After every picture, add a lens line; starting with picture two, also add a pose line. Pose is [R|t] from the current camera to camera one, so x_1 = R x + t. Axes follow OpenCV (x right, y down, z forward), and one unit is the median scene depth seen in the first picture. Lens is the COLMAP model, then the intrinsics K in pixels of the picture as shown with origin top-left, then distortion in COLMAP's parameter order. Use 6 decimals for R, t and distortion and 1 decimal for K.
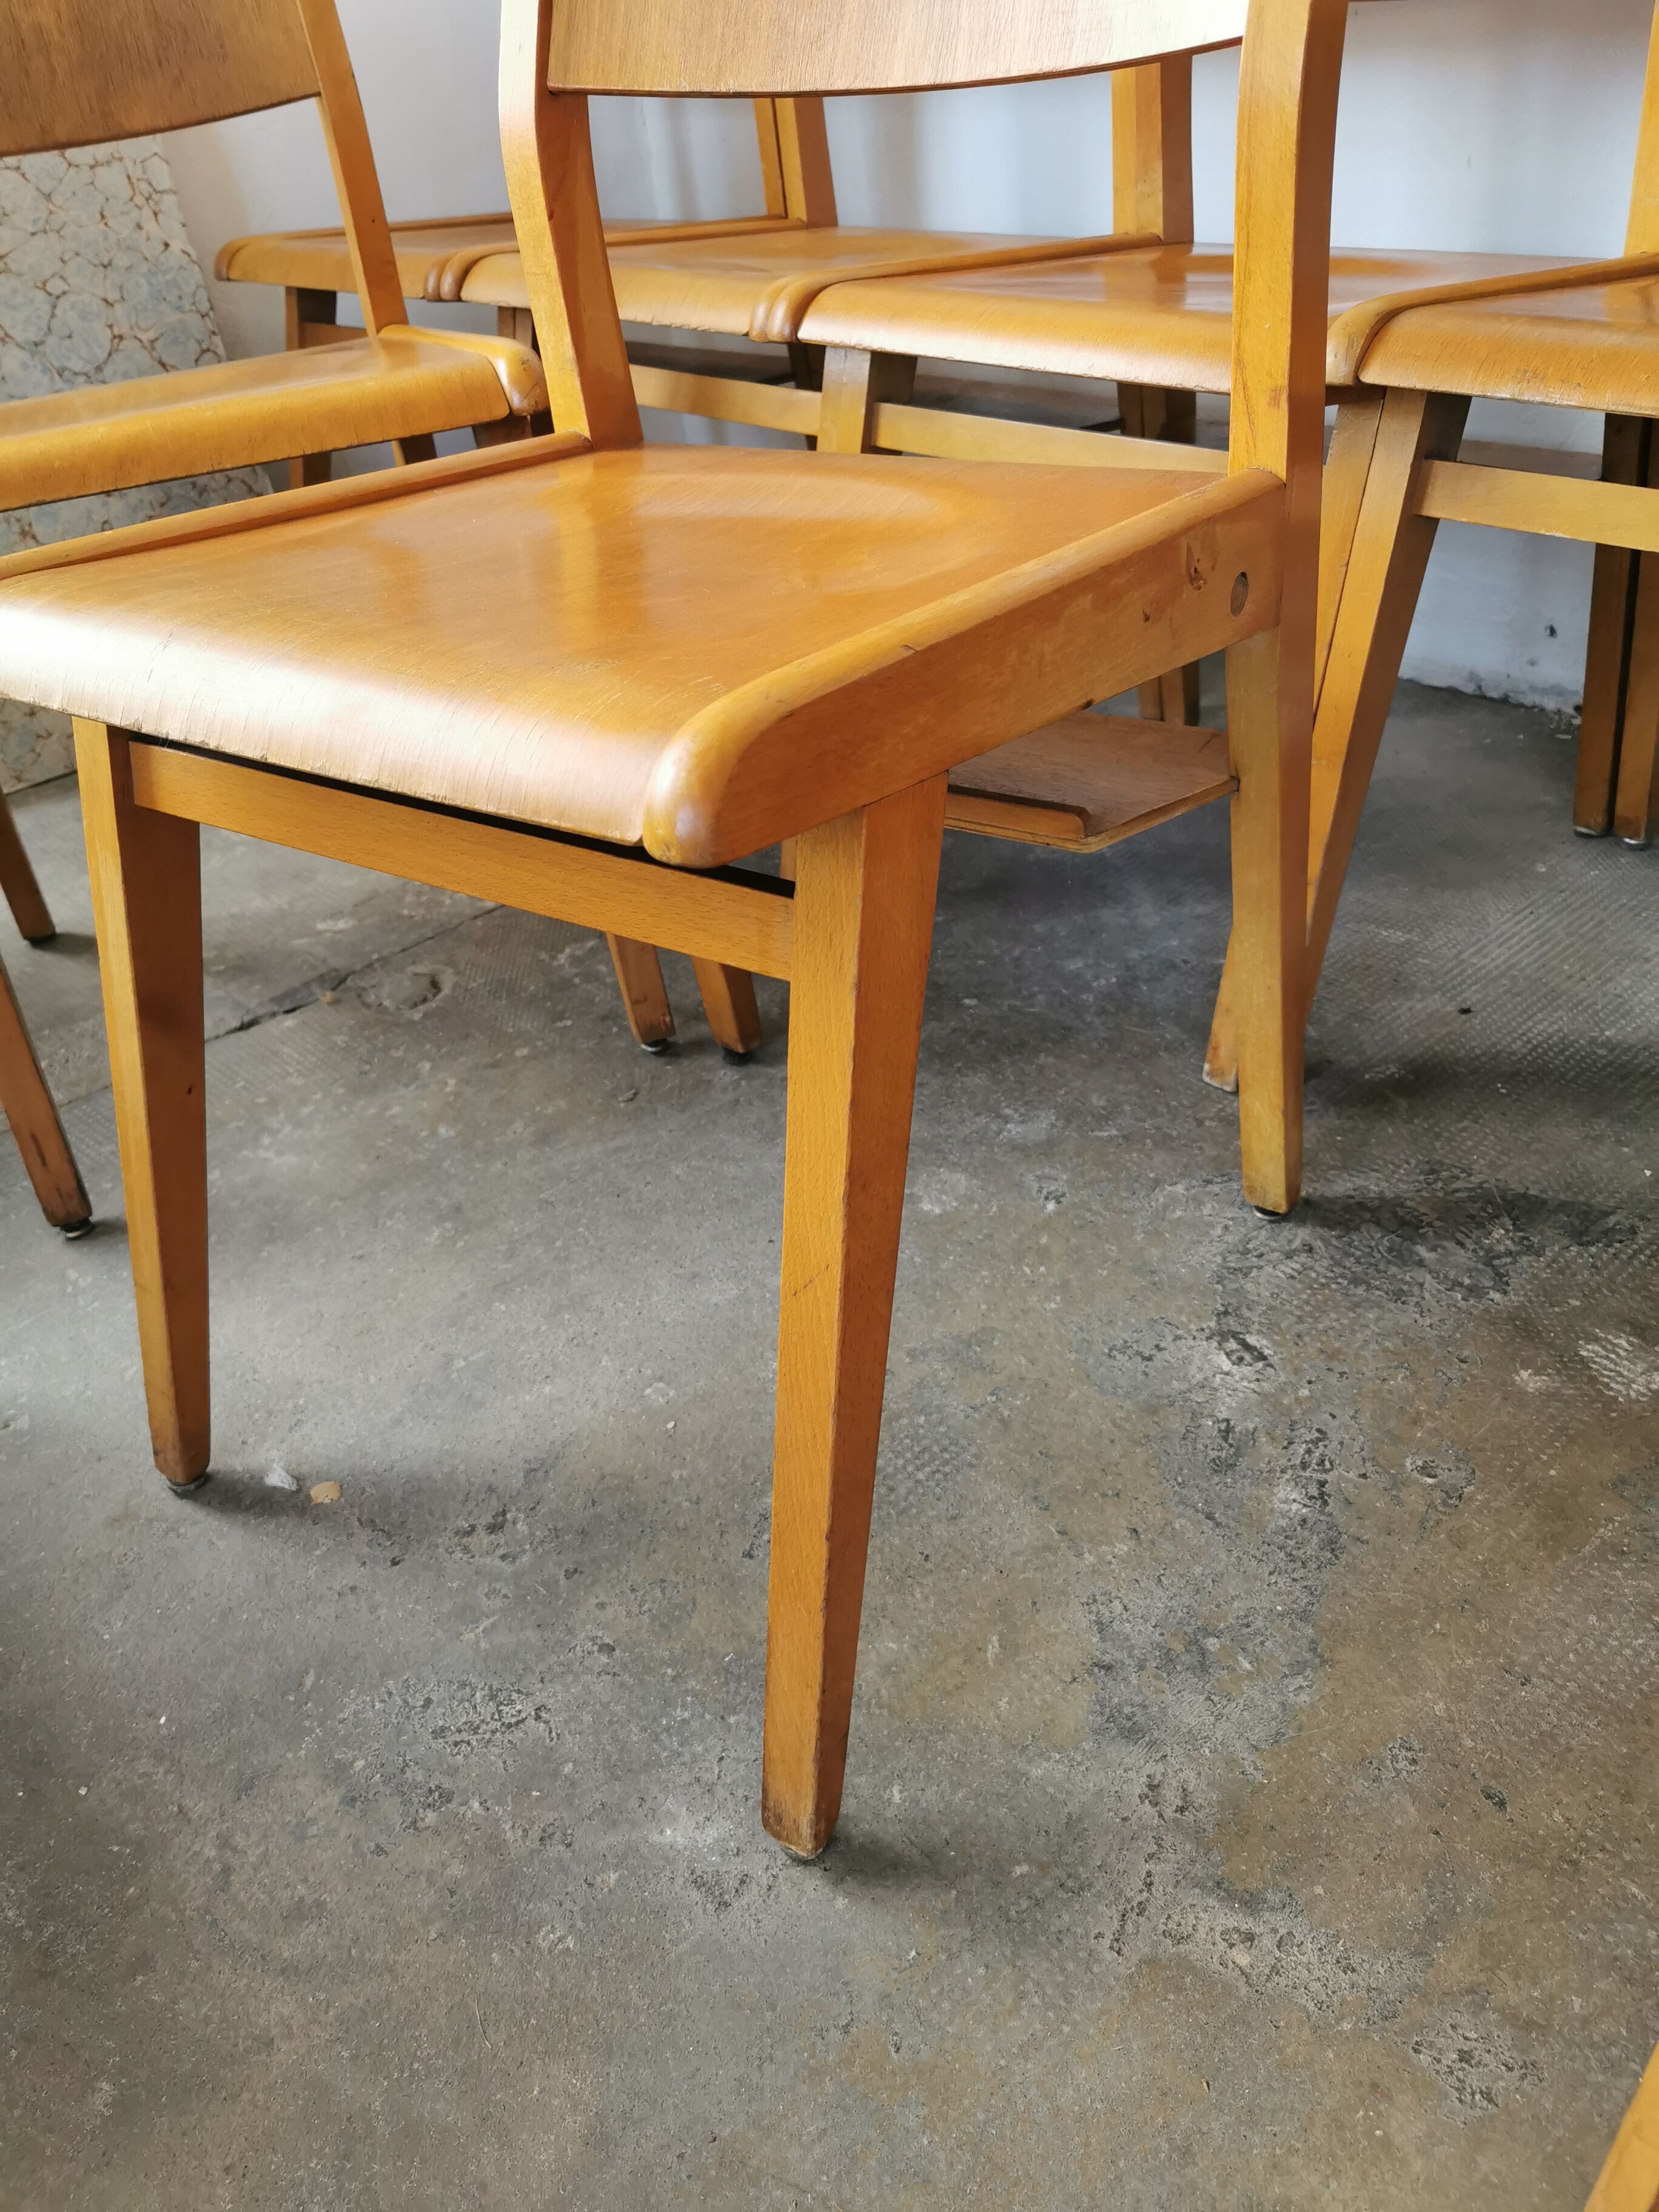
lens RADIAL K [[1710.6, 0, 833.8], [0, 1710.6, 1098.7], [0, 0, 1]] dist [0.029772, -0.057534]
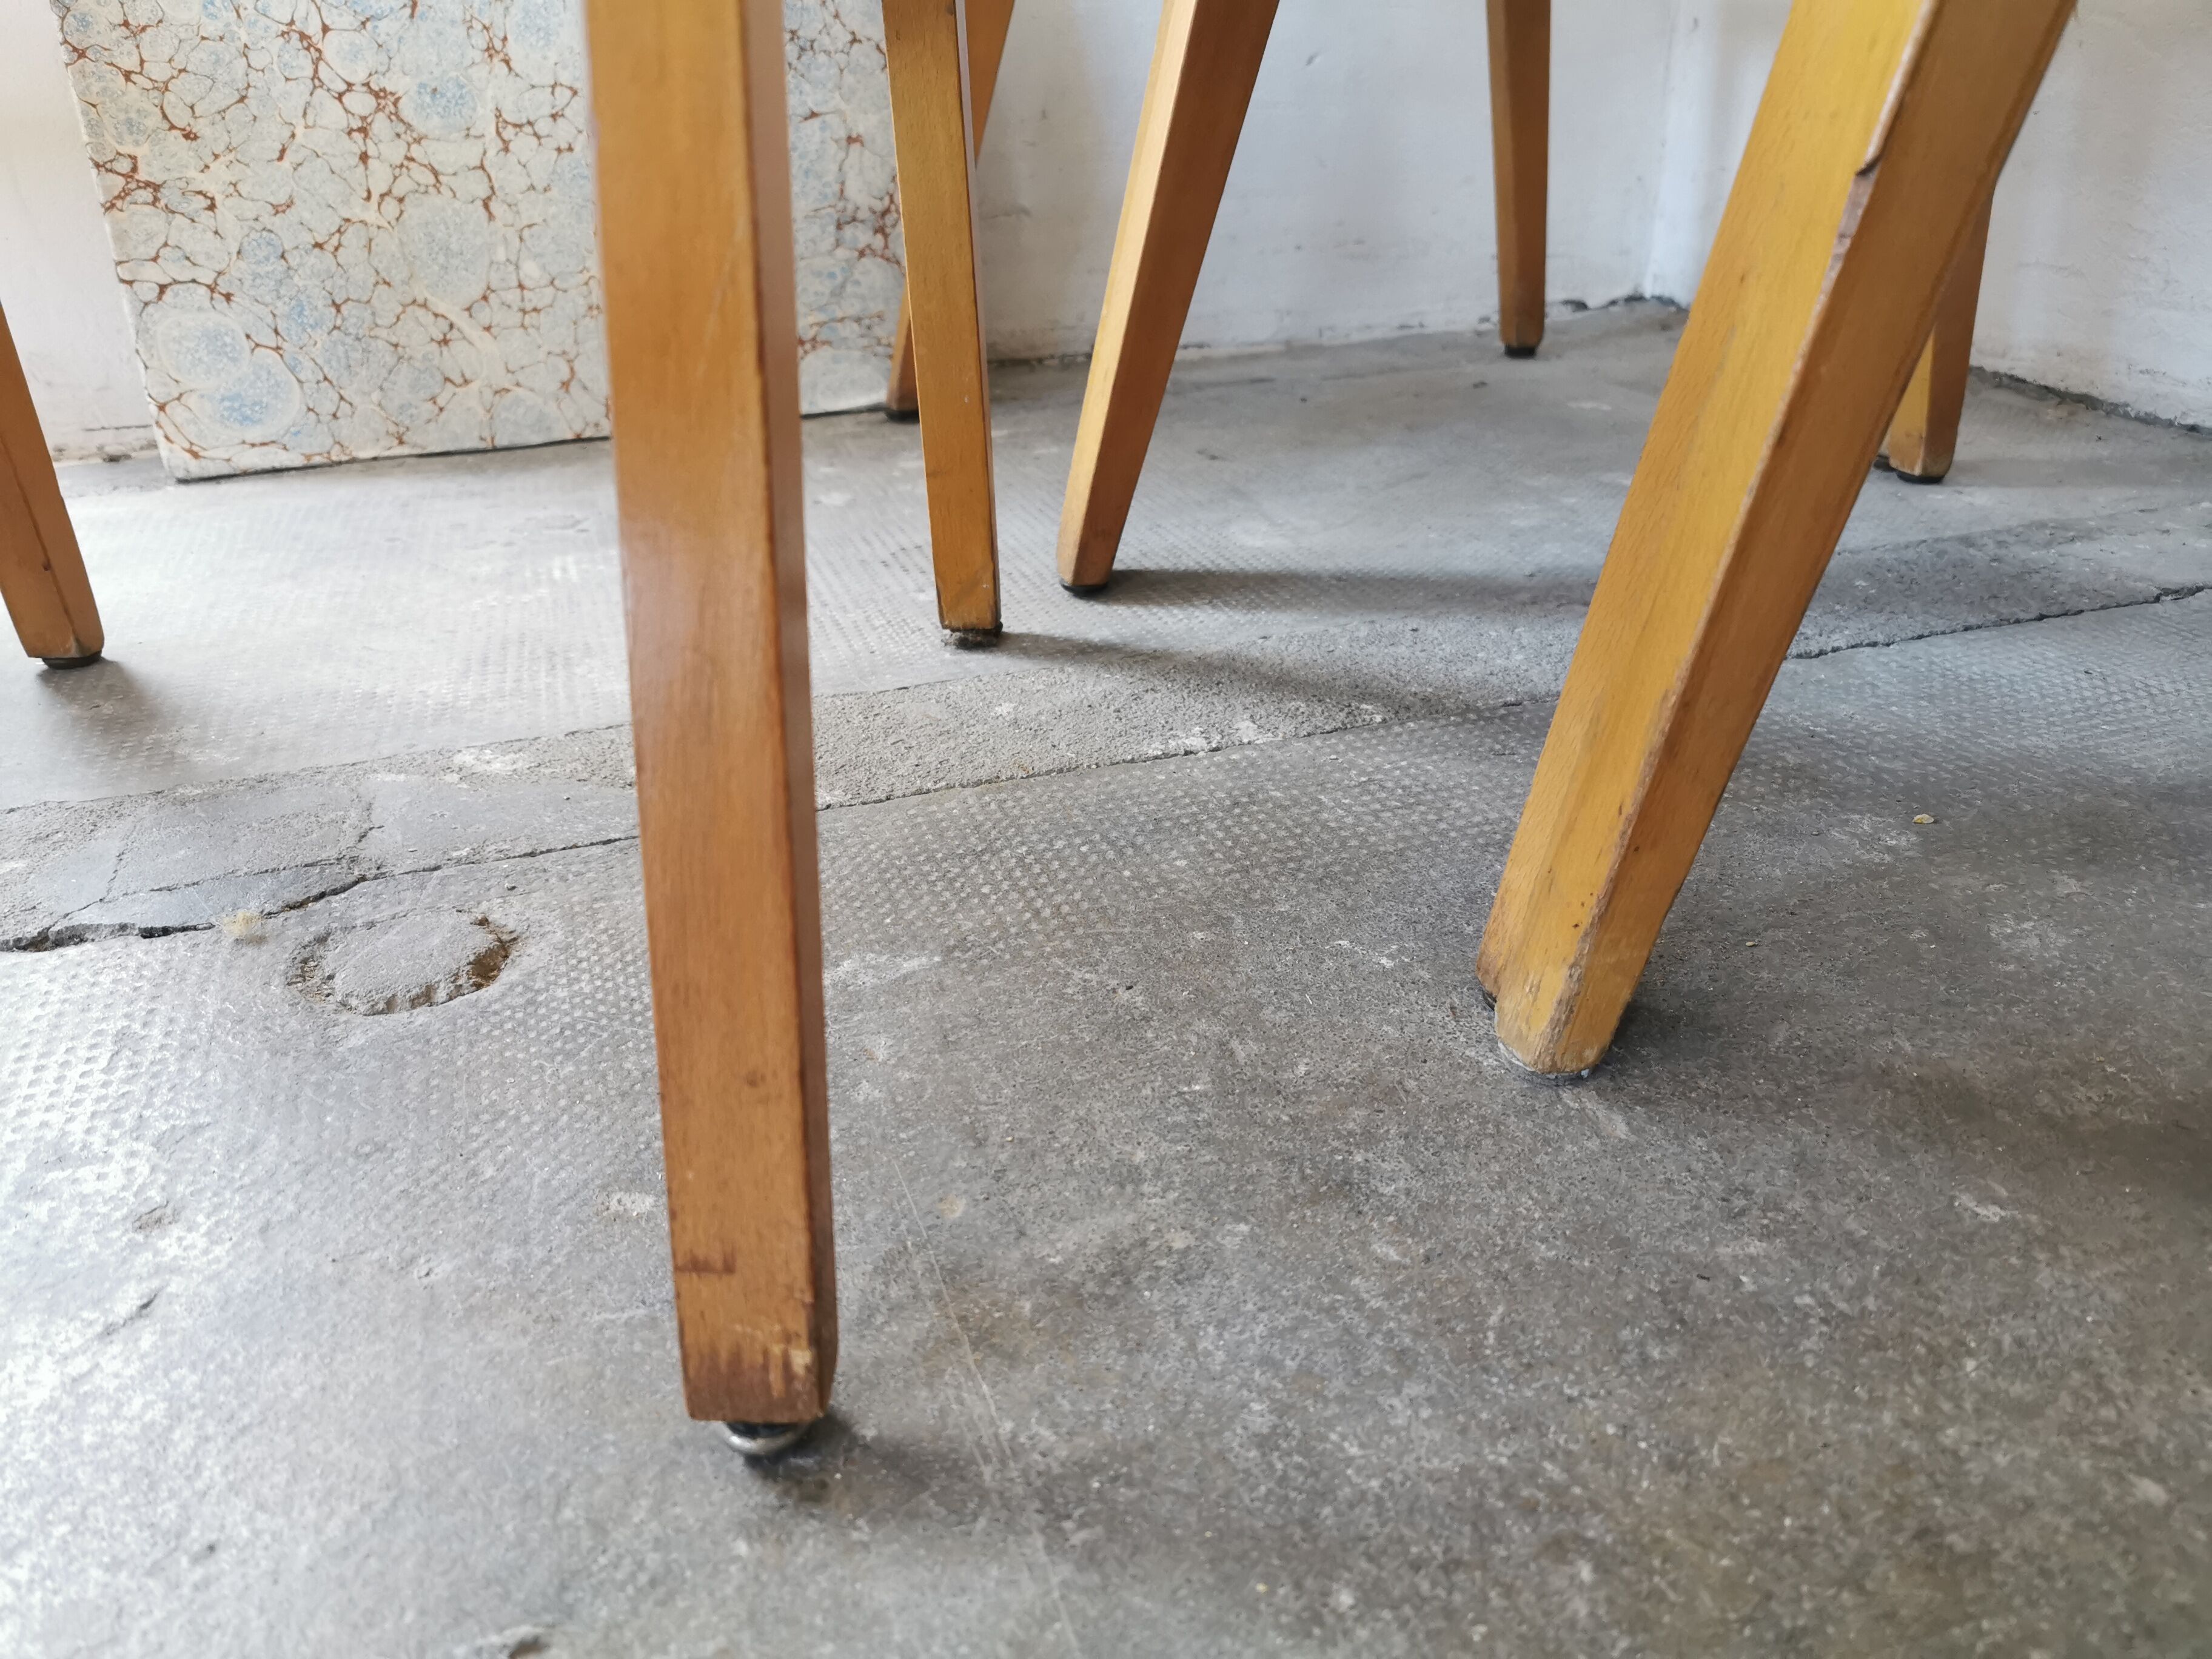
lens RADIAL K [[1736.5, 0, 1111.9], [0, 1736.5, 832.0], [0, 0, 1]] dist [-0.012837, -0.015473]
pose [[0.907166, 0.235197, -0.348902, 0.017633], [-0.273785, 0.959593, -0.064989, -0.150732], [0.319519, 0.154480, 0.934903, 0.982408]]
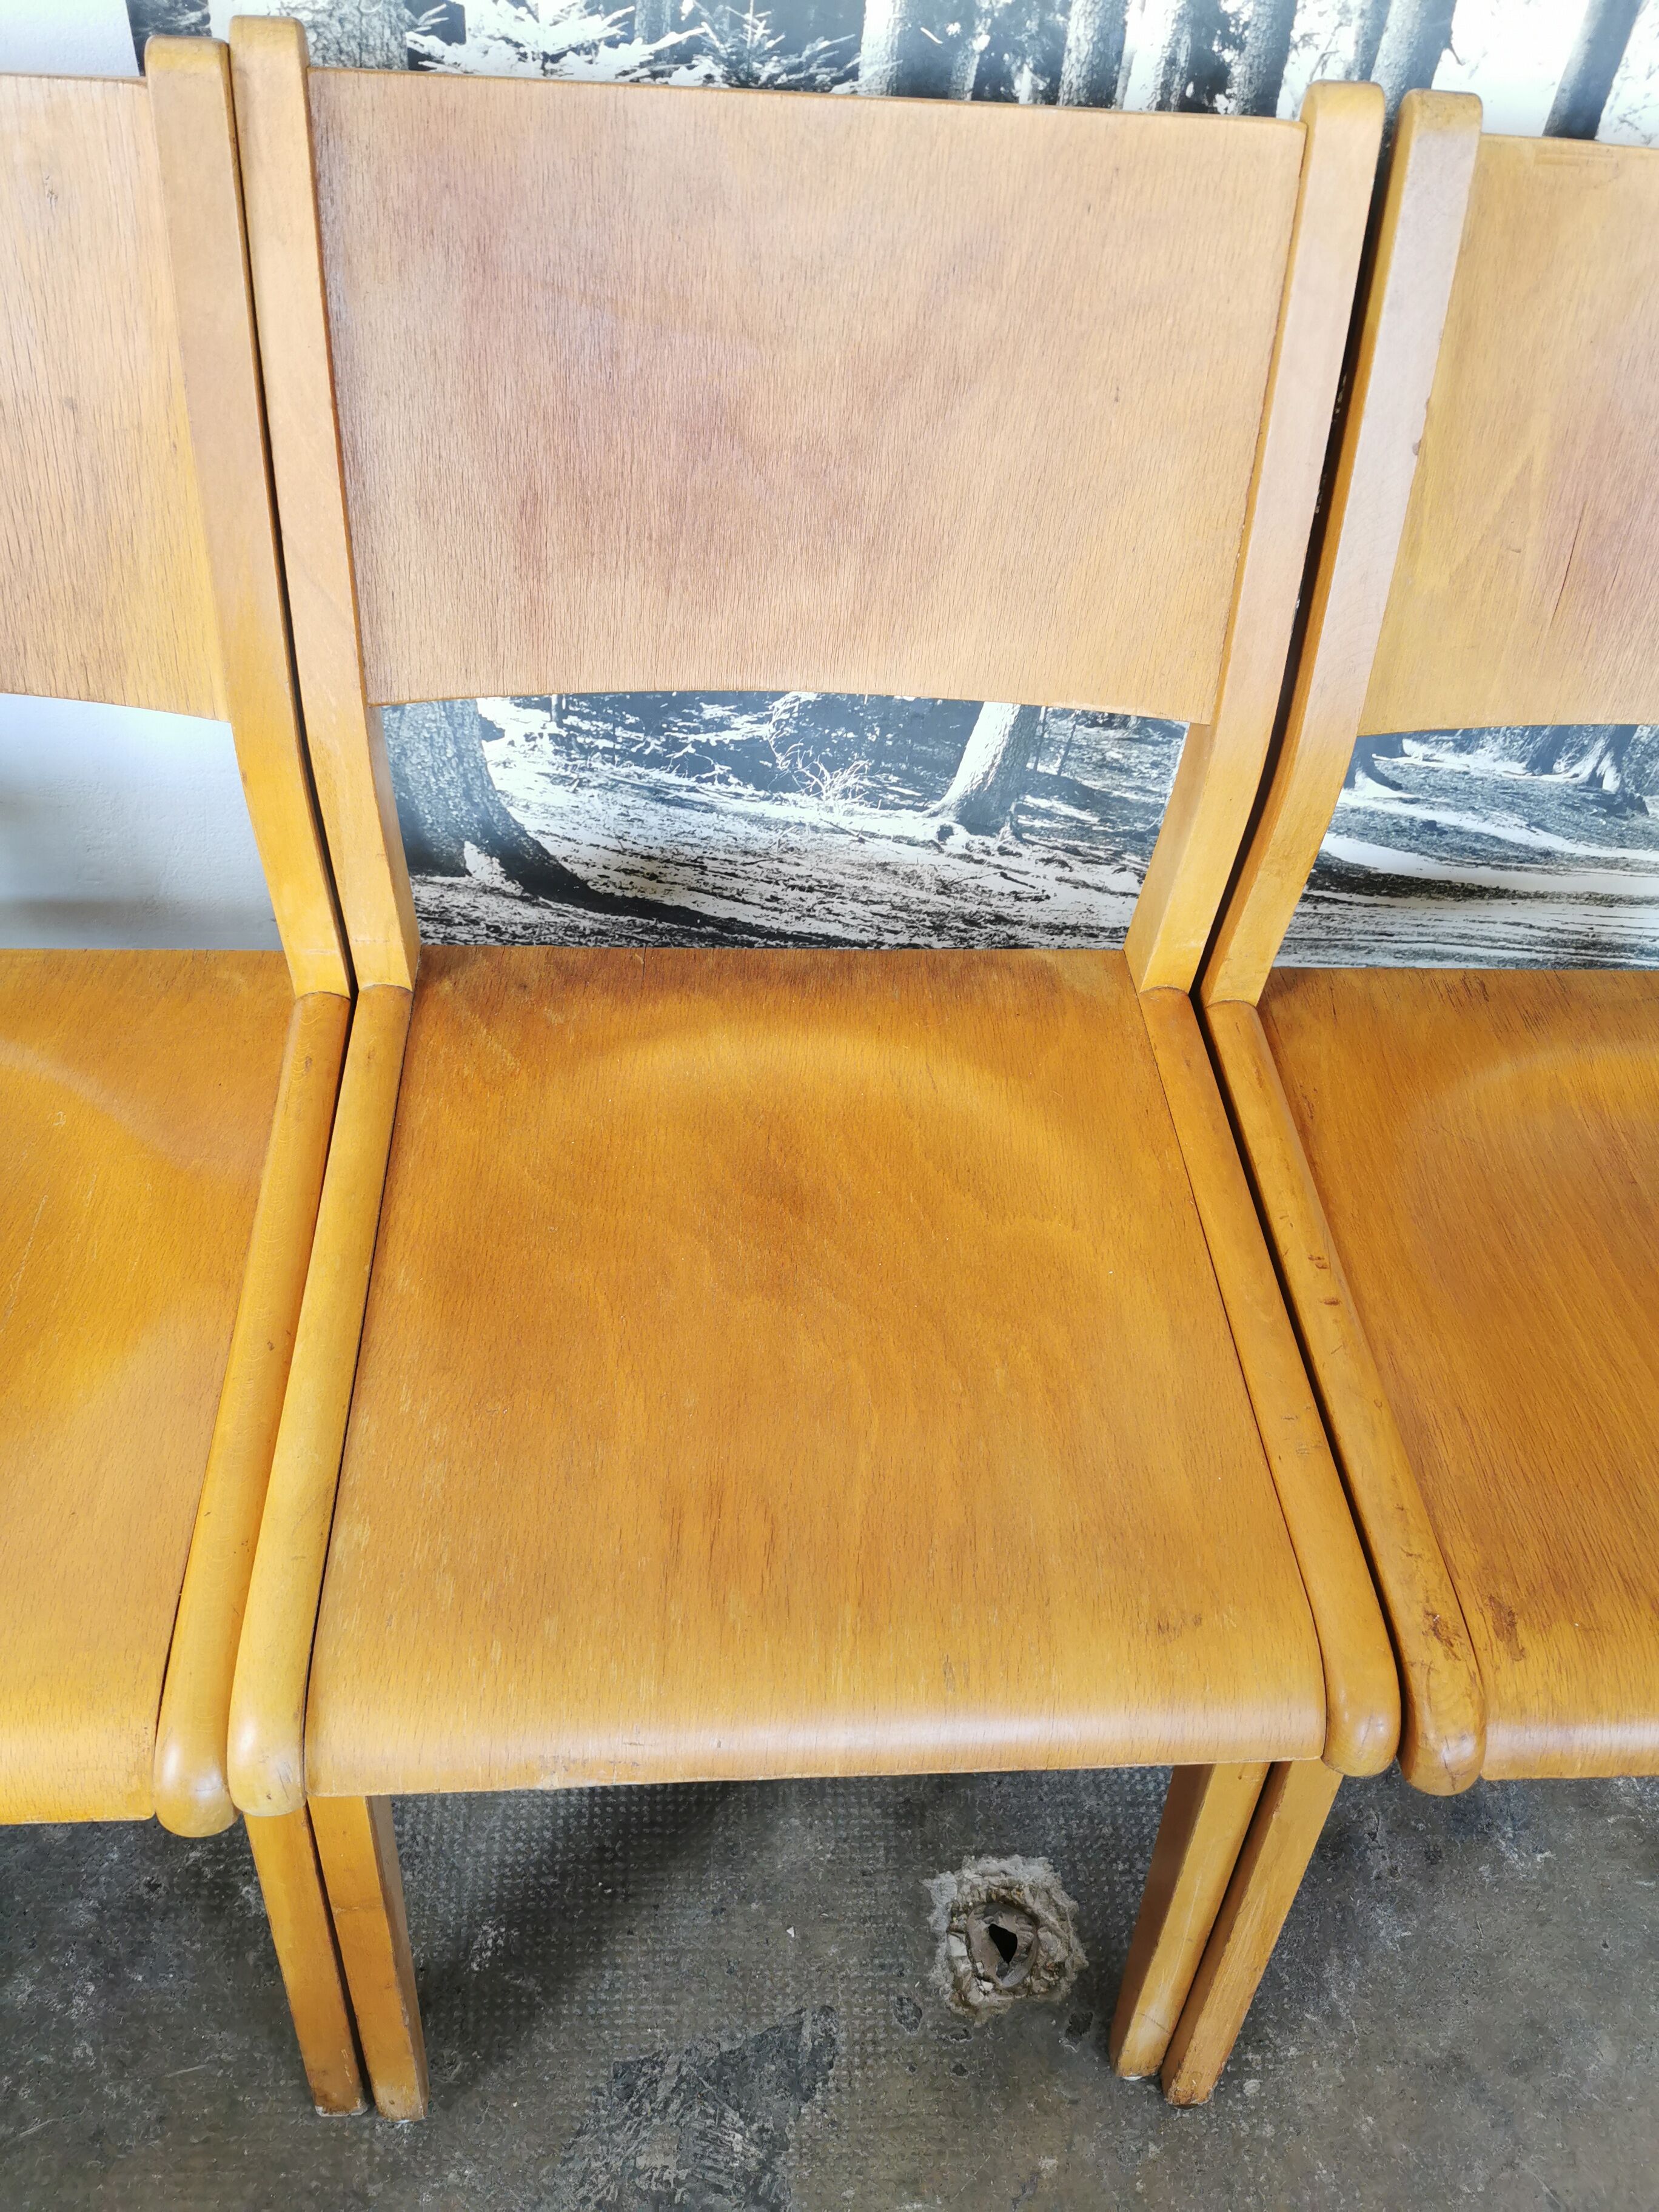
lens RADIAL K [[1706.9, 0, 830.9], [0, 1706.9, 1090.7], [0, 0, 1]] dist [0.021632, -0.036157]
pose [[0.621410, -0.508745, 0.595842, 0.155449], [0.318927, 0.858894, 0.400733, -0.805144], [-0.715636, -0.058989, 0.695978, 0.347739]]
